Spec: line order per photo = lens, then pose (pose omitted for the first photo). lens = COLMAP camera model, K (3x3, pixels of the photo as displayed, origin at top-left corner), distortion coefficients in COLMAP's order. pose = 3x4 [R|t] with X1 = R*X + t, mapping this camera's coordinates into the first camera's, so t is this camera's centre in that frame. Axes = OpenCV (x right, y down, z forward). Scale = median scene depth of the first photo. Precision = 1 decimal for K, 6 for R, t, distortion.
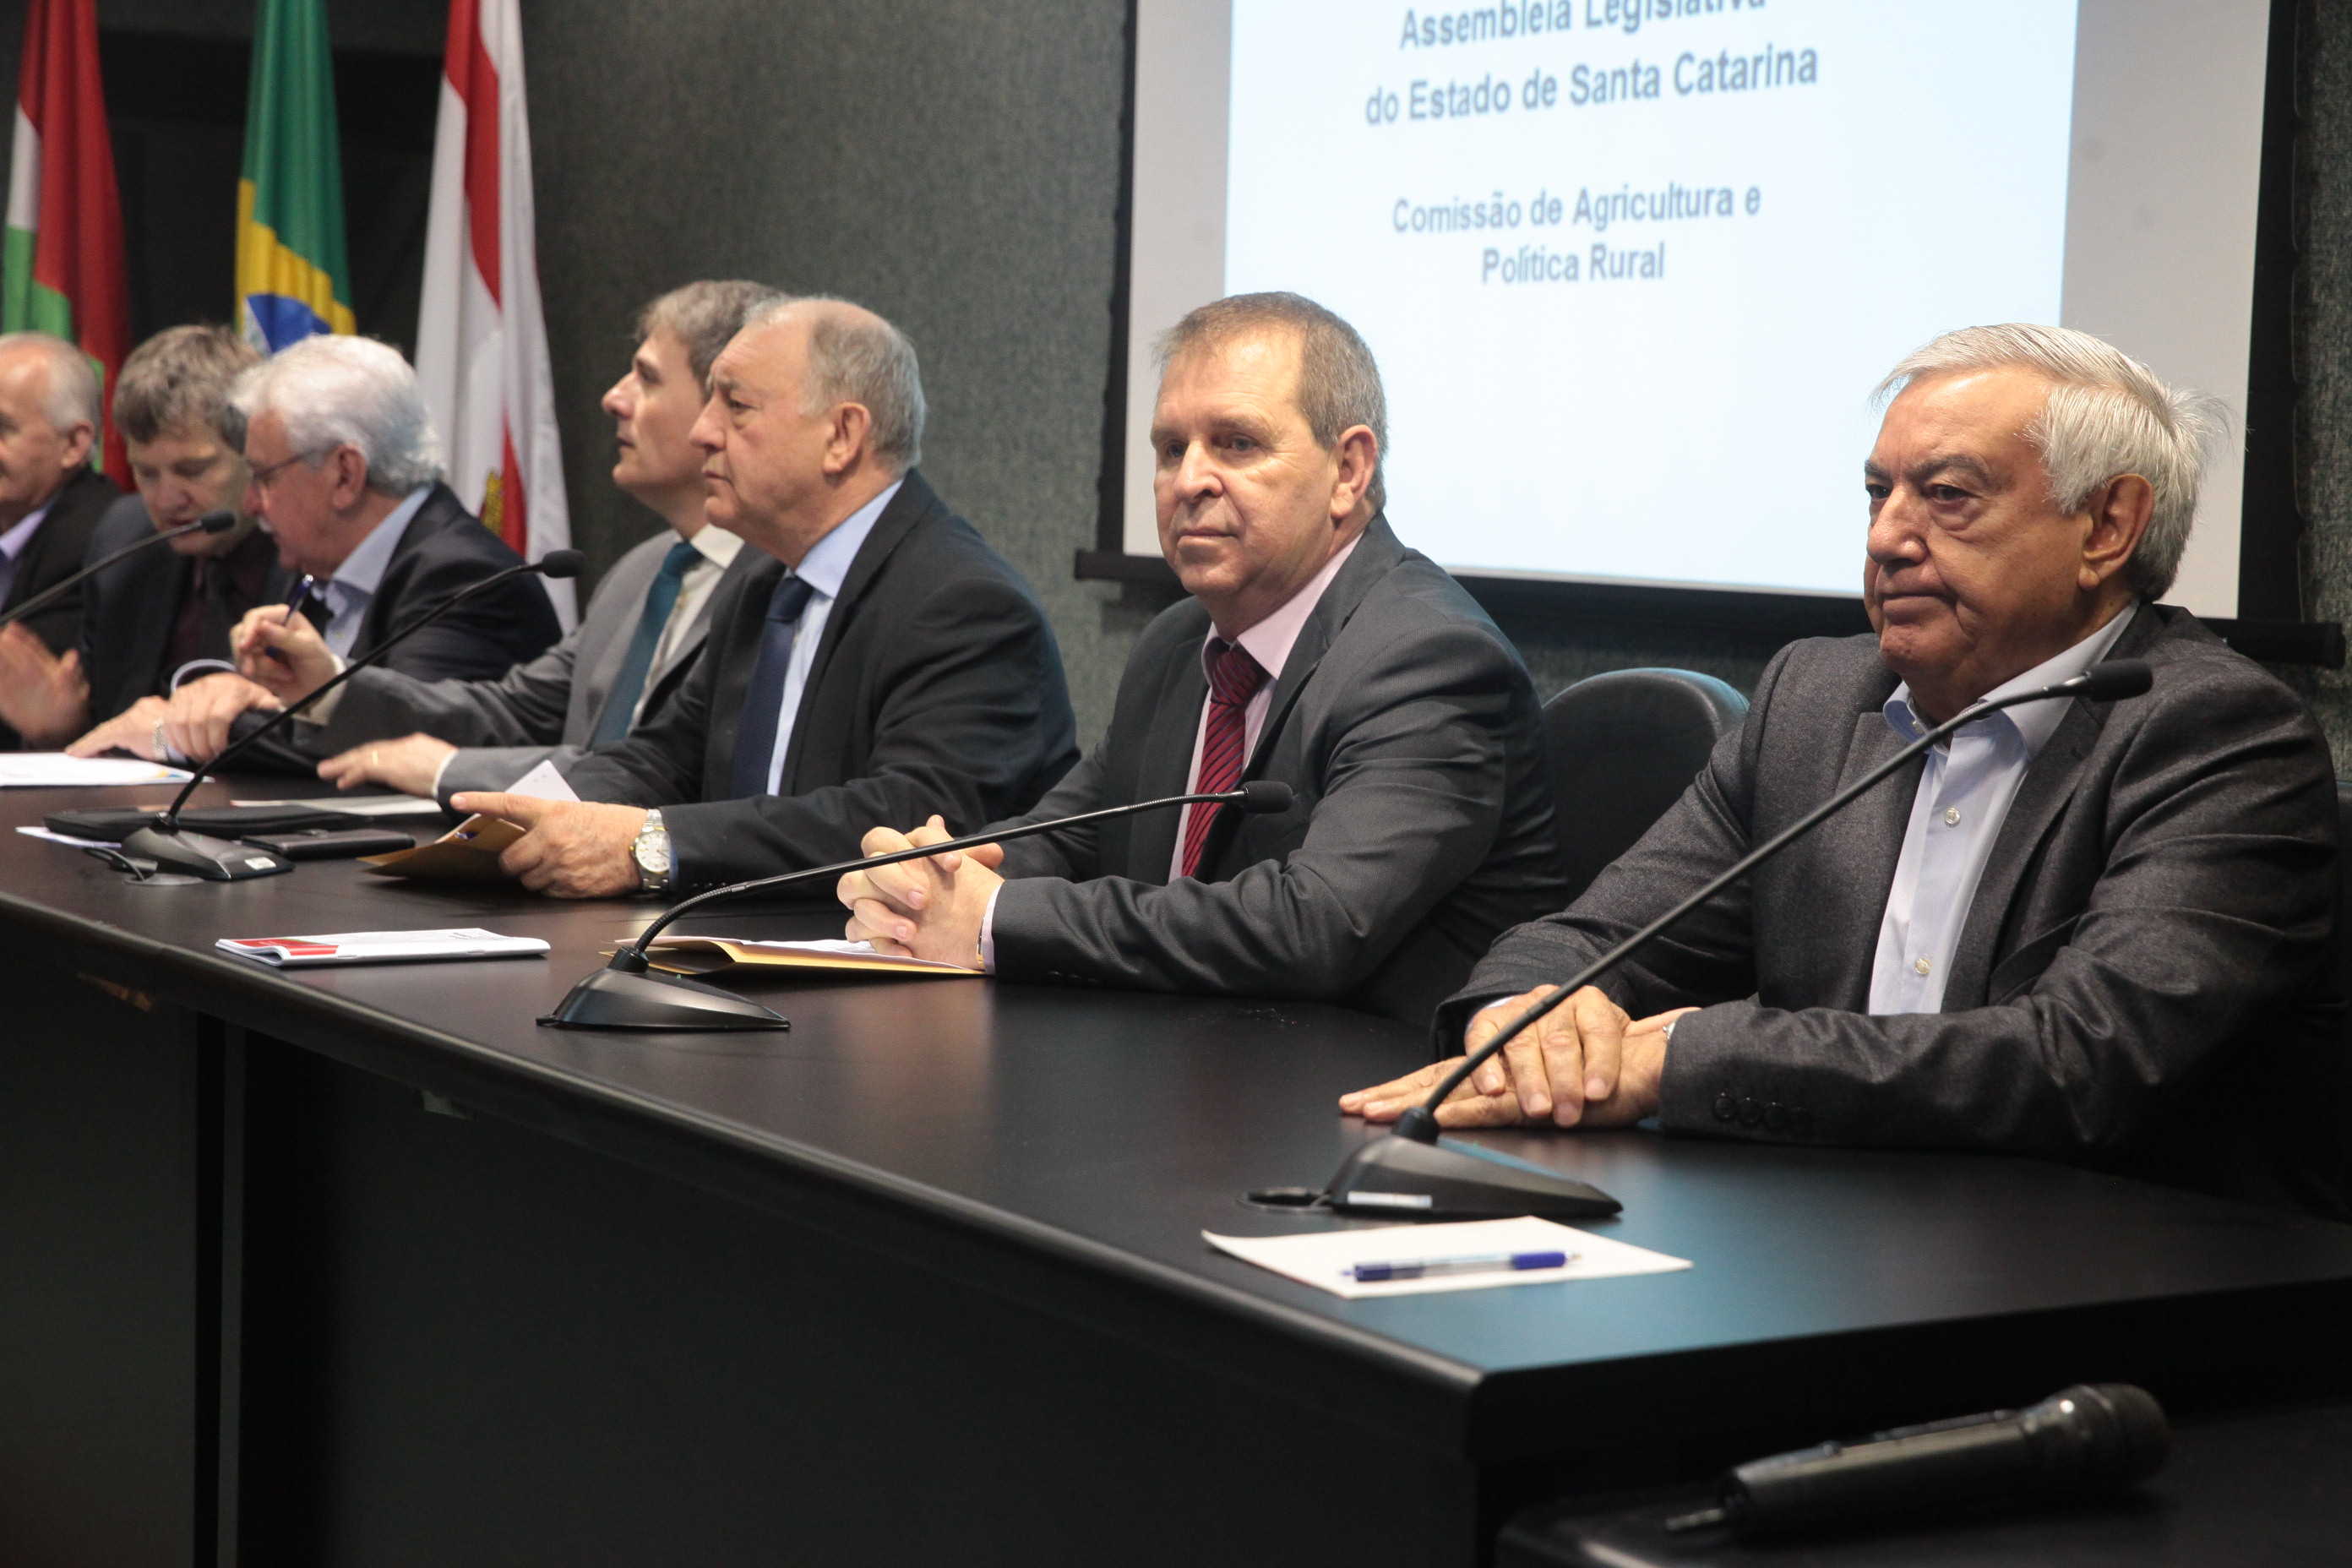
lens RADIAL K [[4297.4, 0, 1176.0], [0, 4297.4, 784.0], [0, 0, 1]] dist [0.181155, 0.118651]
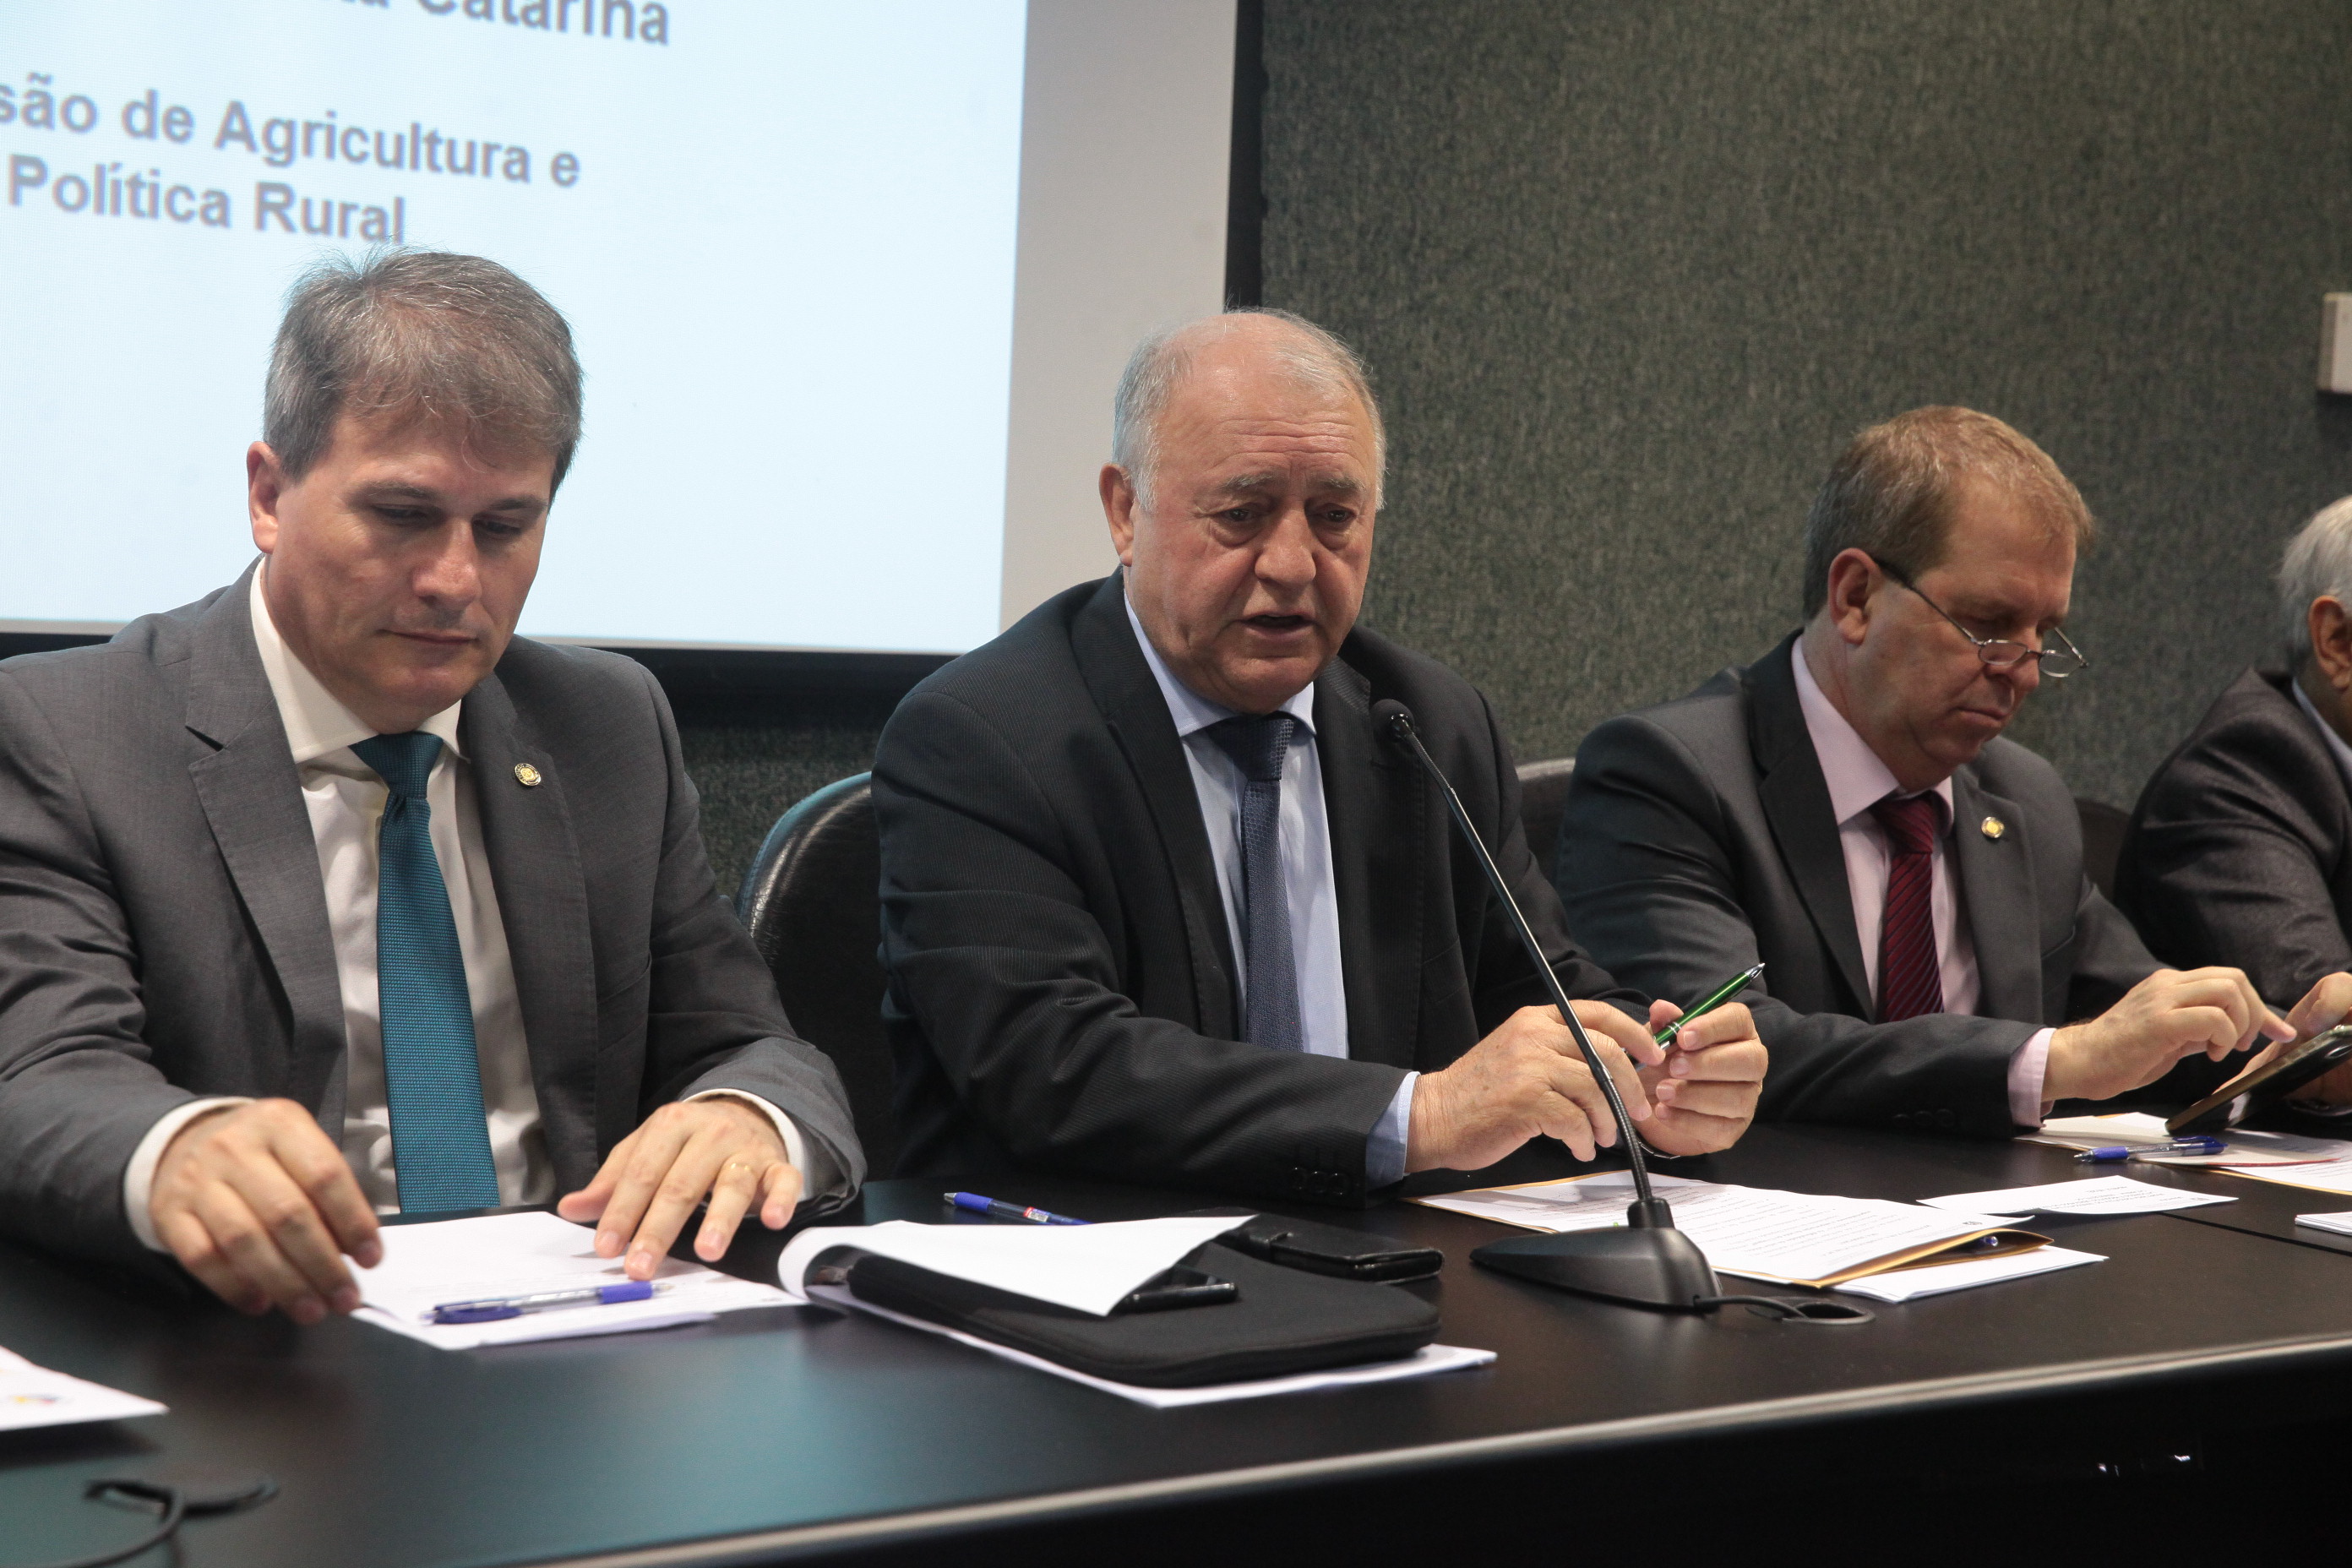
lens RADIAL K [[4106.5, 0, 1169.1], [0, 4106.5, 786.6], [0, 0, 1]] dist [0.172228, 0.145583]
pose [[-0.085300, -0.094033, 0.991908, -0.631801], [0.025046, 0.995020, 0.096481, -0.086752], [-0.996040, 0.033073, -0.082520, 0.906972]]
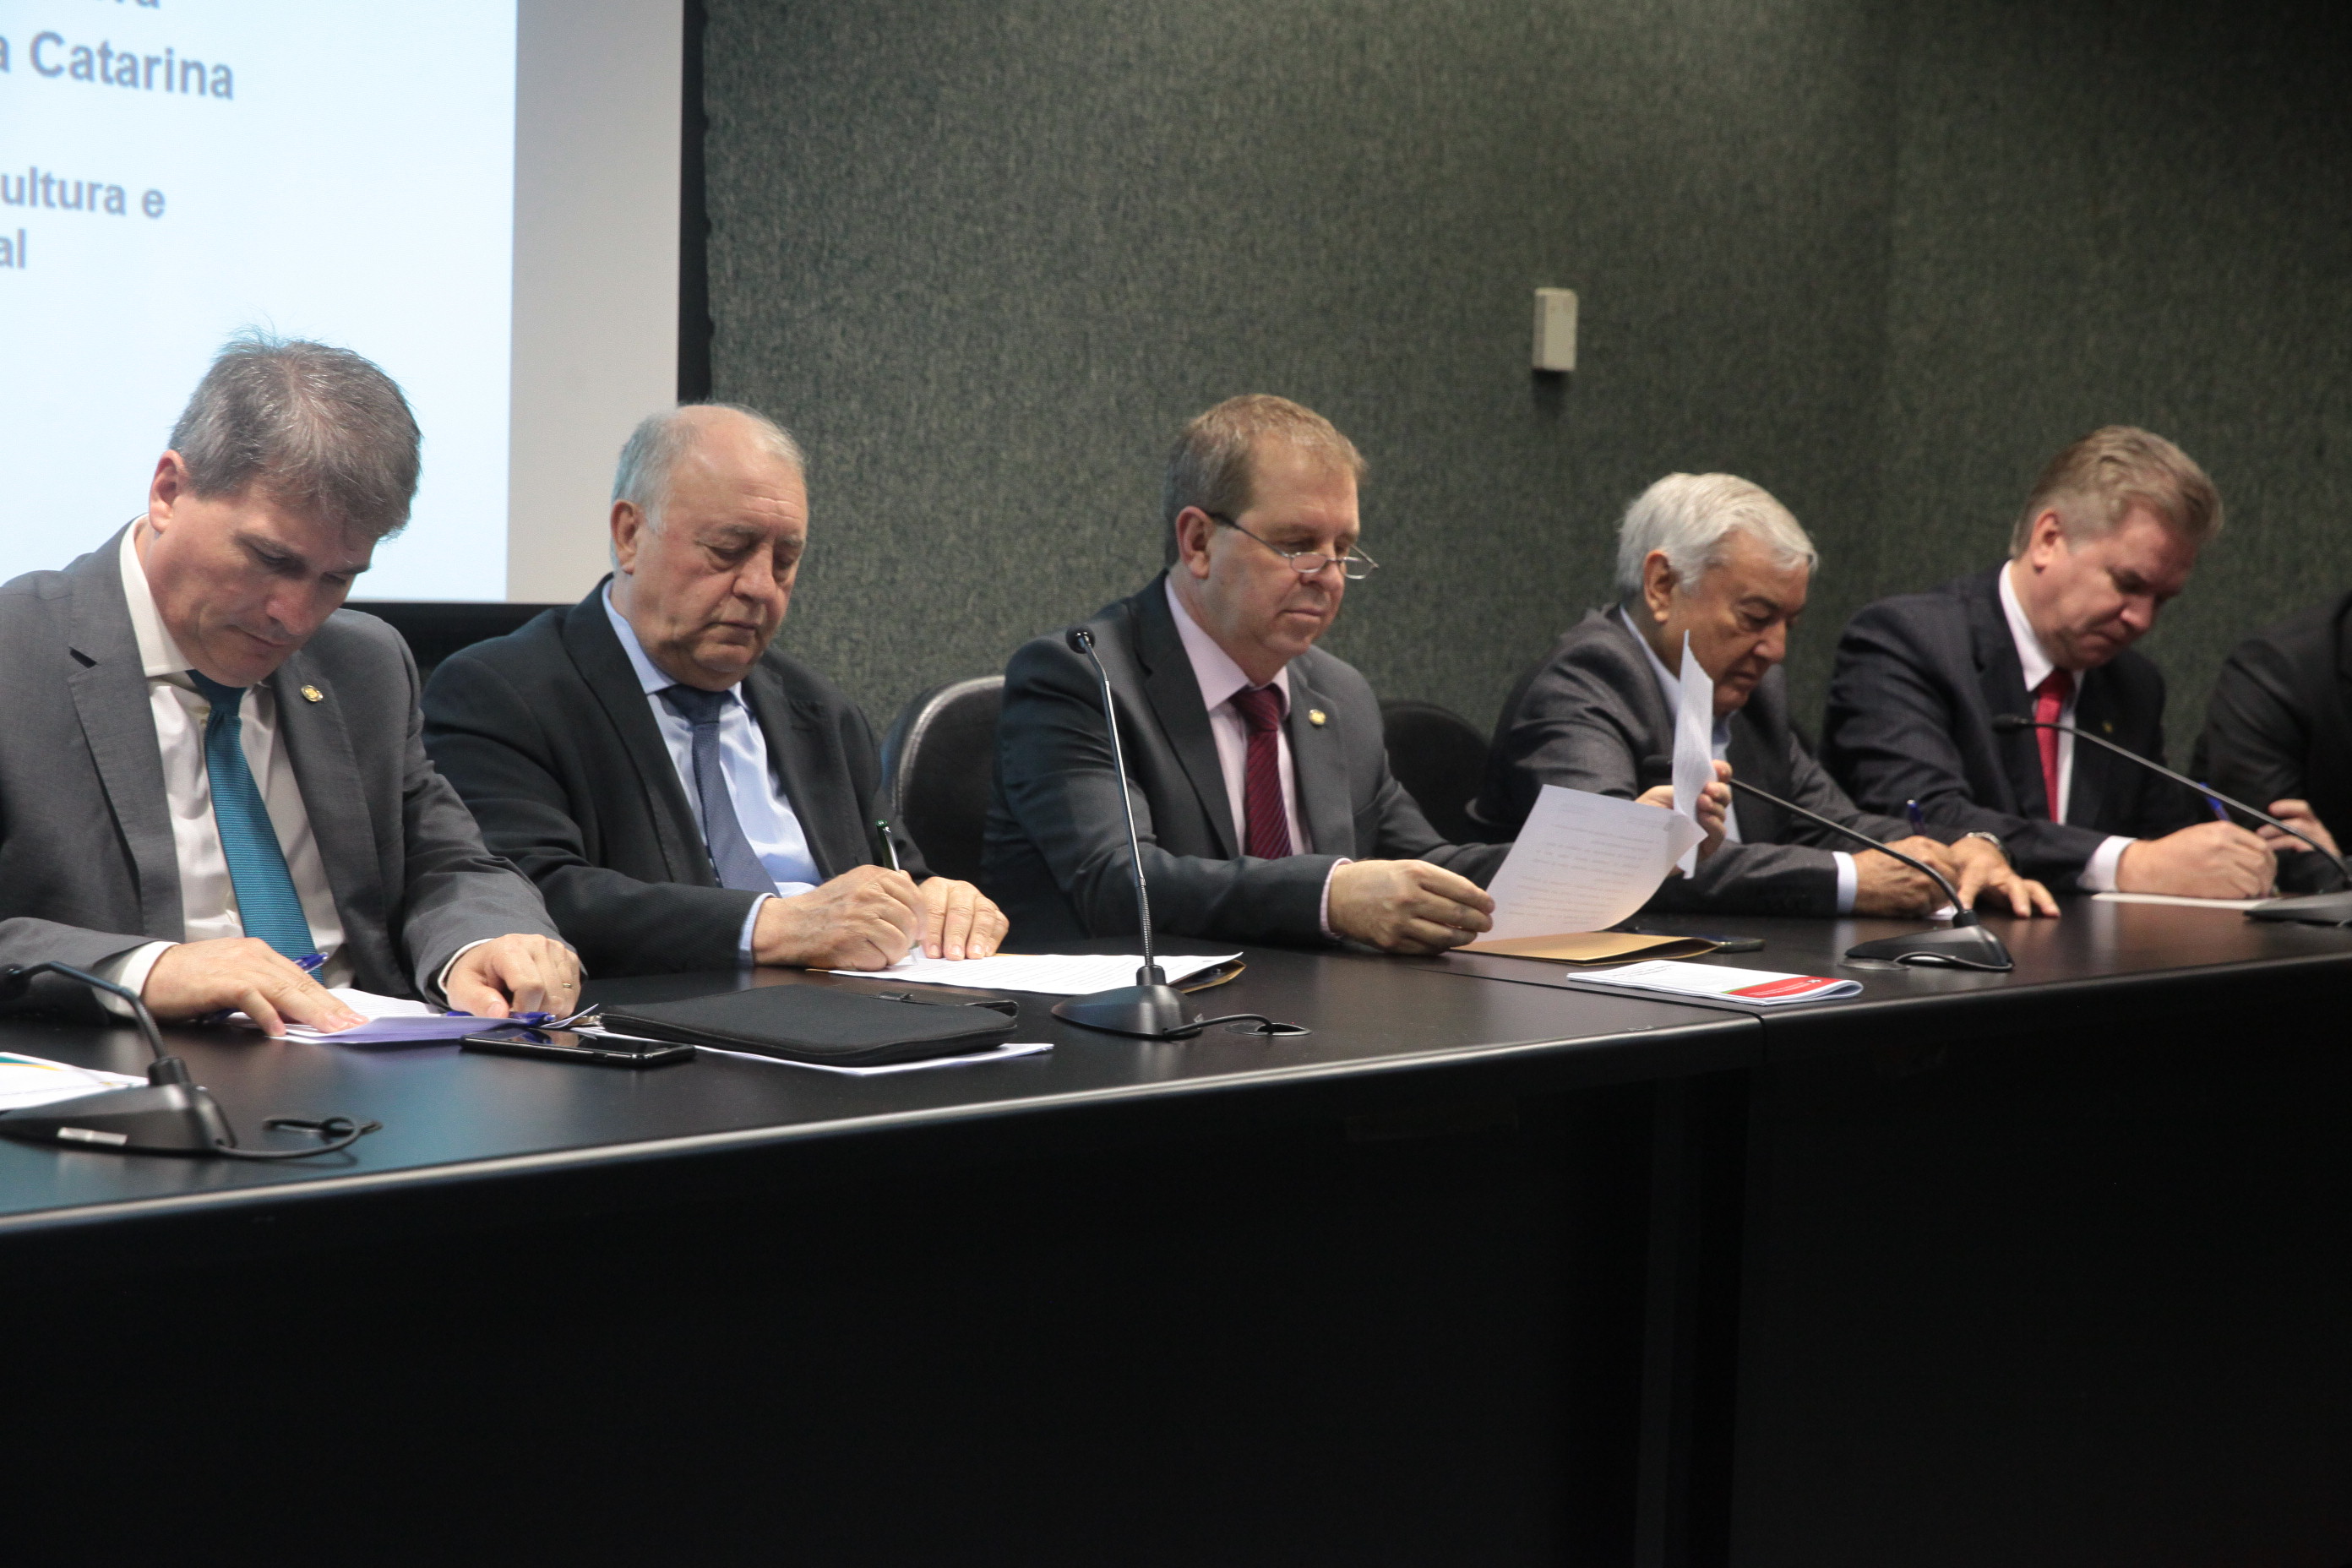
lens RADIAL K [[4414.9, 0, 1173.0], [0, 4414.9, 790.6], [0, 0, 1]] dist [0.183405, 0.327077]
pose [[-0.280587, -0.098454, 0.954766, -0.873951], [0.030111, 0.993333, 0.111280, -0.103157], [-0.959356, 0.059973, -0.275752, 1.013263]]
